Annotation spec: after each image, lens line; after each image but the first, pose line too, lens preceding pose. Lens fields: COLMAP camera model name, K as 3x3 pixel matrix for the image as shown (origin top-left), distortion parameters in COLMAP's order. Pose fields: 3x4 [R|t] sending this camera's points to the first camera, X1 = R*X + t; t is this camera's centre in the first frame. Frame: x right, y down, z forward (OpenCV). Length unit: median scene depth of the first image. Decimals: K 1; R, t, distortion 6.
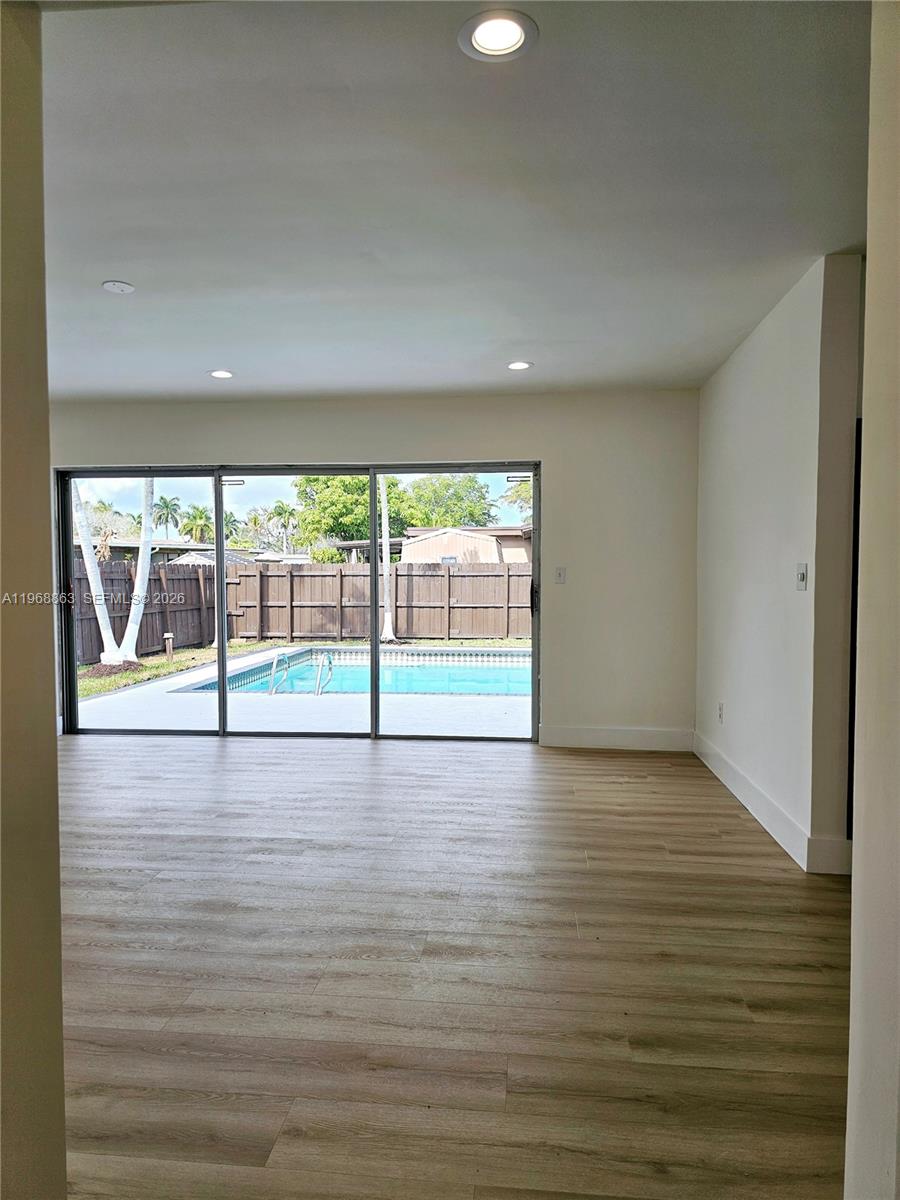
lens RADIAL K [[804.5, 0, 448.4], [0, 804.5, 618.2], [0, 0, 1]] dist [0.042015, -0.027969]
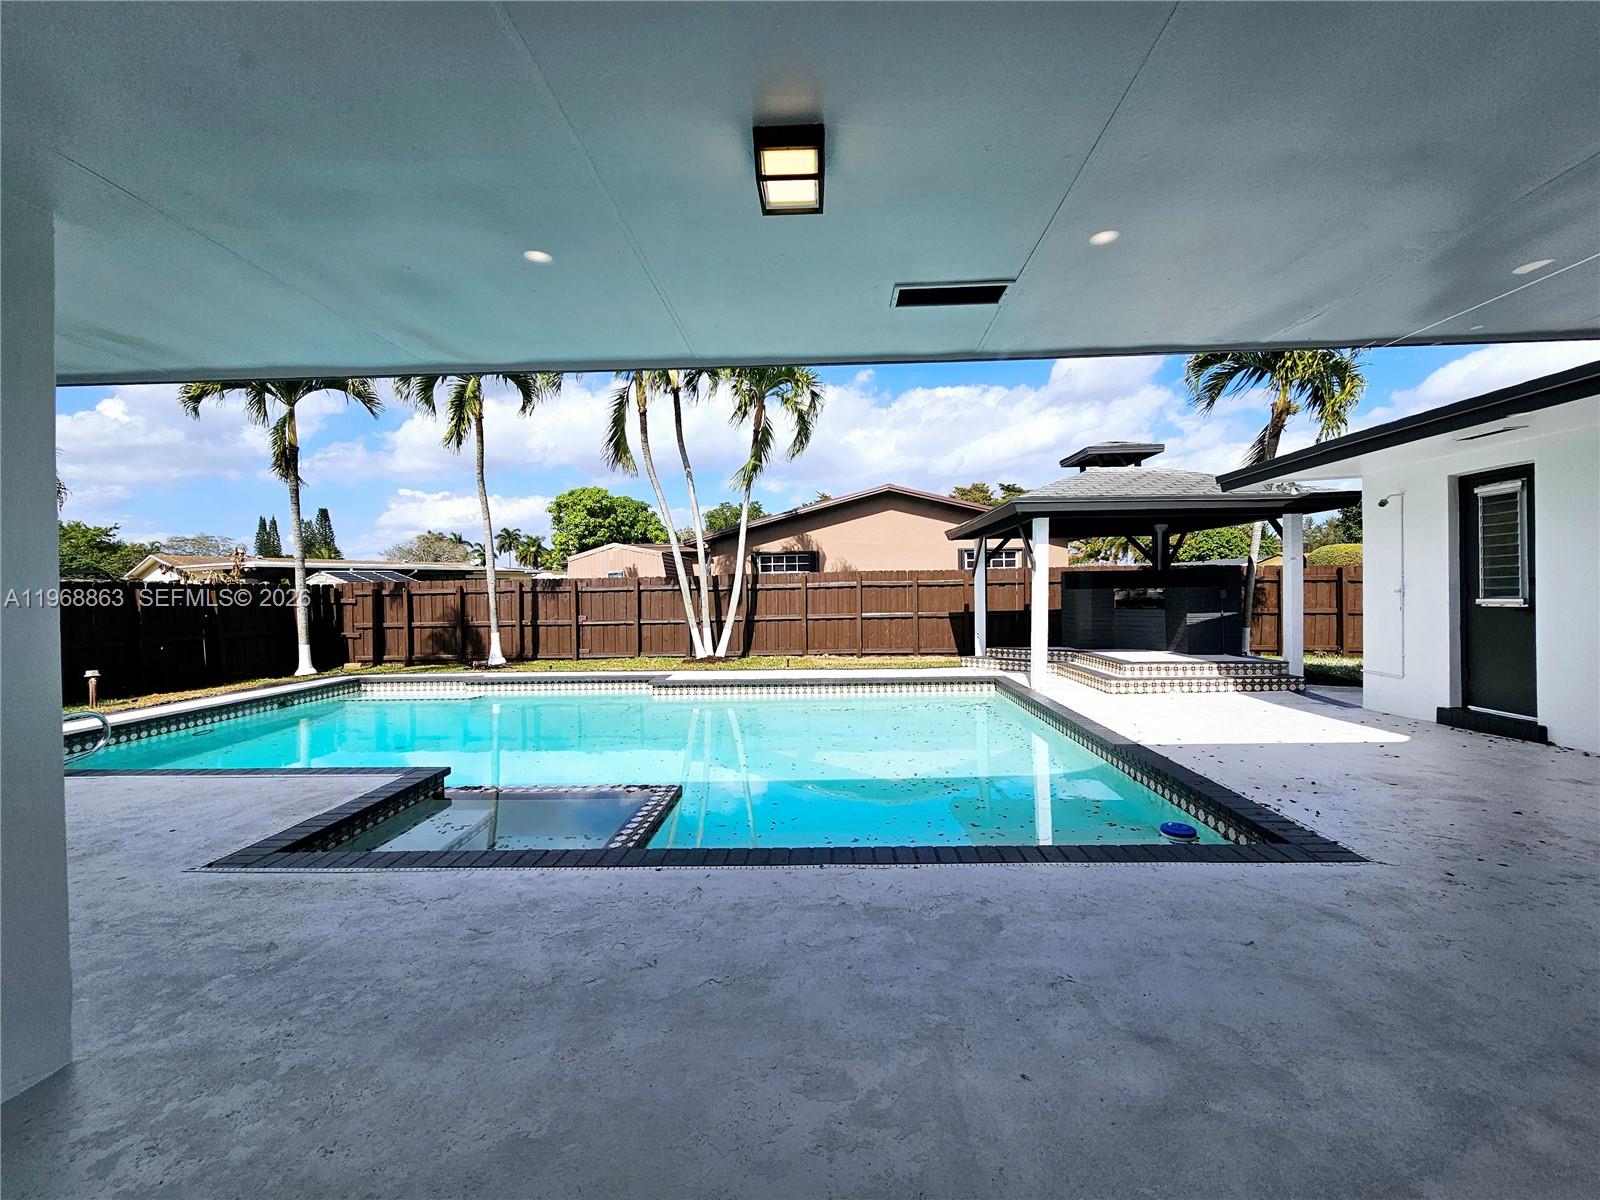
lens RADIAL K [[653.7, 0, 807.2], [0, 653.7, 593.4], [0, 0, 1]] dist [-0.000120, -0.000808]
pose [[0.997634, -0.017498, 0.066490, 0.313337], [0.020634, 0.998692, -0.046783, -0.013075], [-0.065585, 0.048045, 0.996690, 0.311276]]
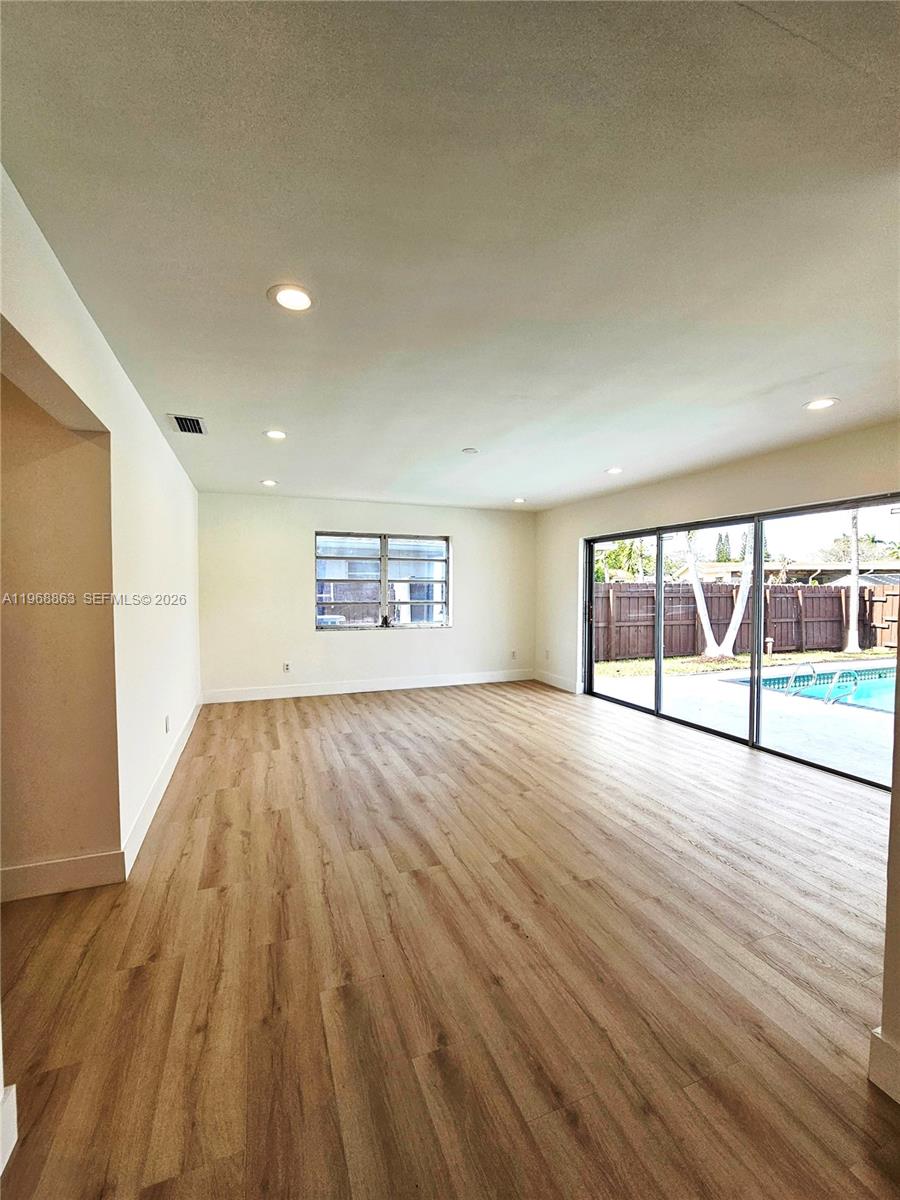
lens RADIAL K [[510.2, 0, 449.3], [0, 510.2, 609.6], [0, 0, 1]] dist [-0.005342, -0.000307]
pose [[0.453530, 0.040238, -0.890332, 0.172265], [-0.049577, 0.998573, 0.019875, -0.020352], [0.889861, 0.035126, 0.454878, 0.126557]]
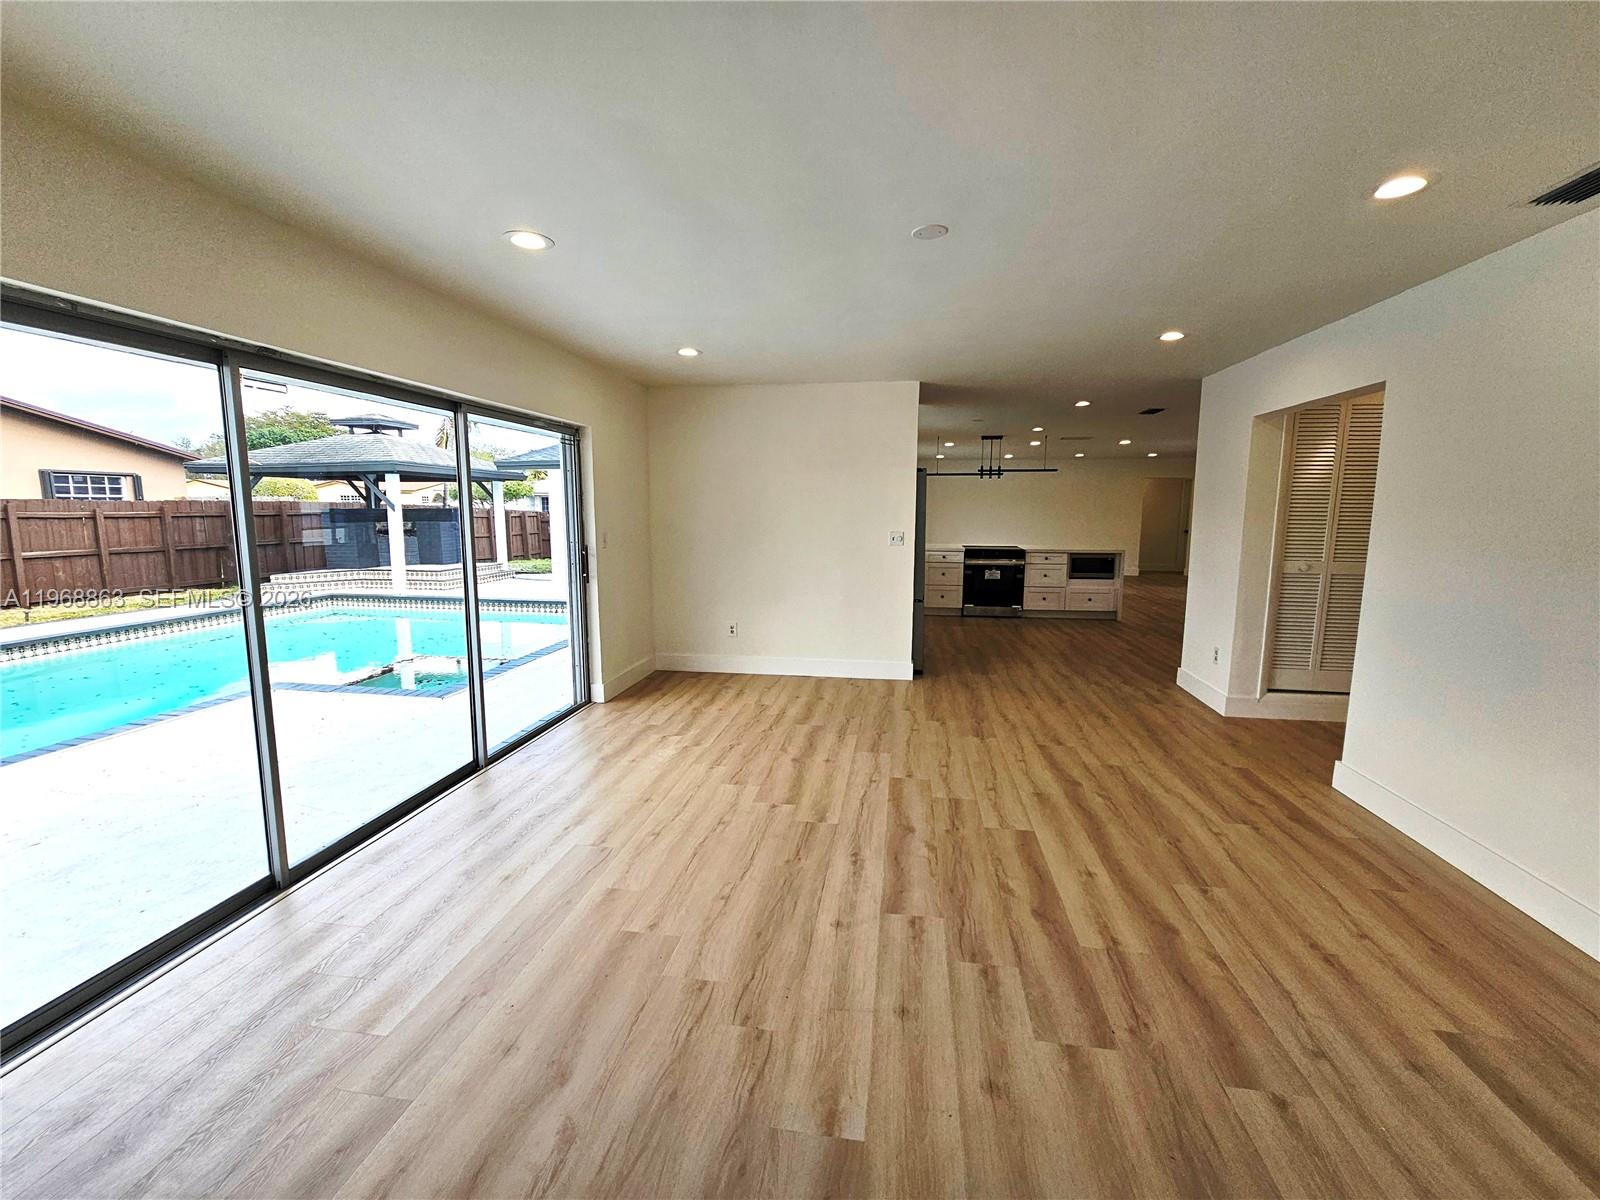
lens RADIAL K [[653.7, 0, 806.7], [0, 653.7, 590.1], [0, 0, 1]] dist [-0.000120, -0.000808]
pose [[0.045284, -0.124871, 0.991139, -0.322306], [0.048125, 0.991278, 0.122689, -0.036480], [-0.997814, 0.042142, 0.050899, 0.313860]]
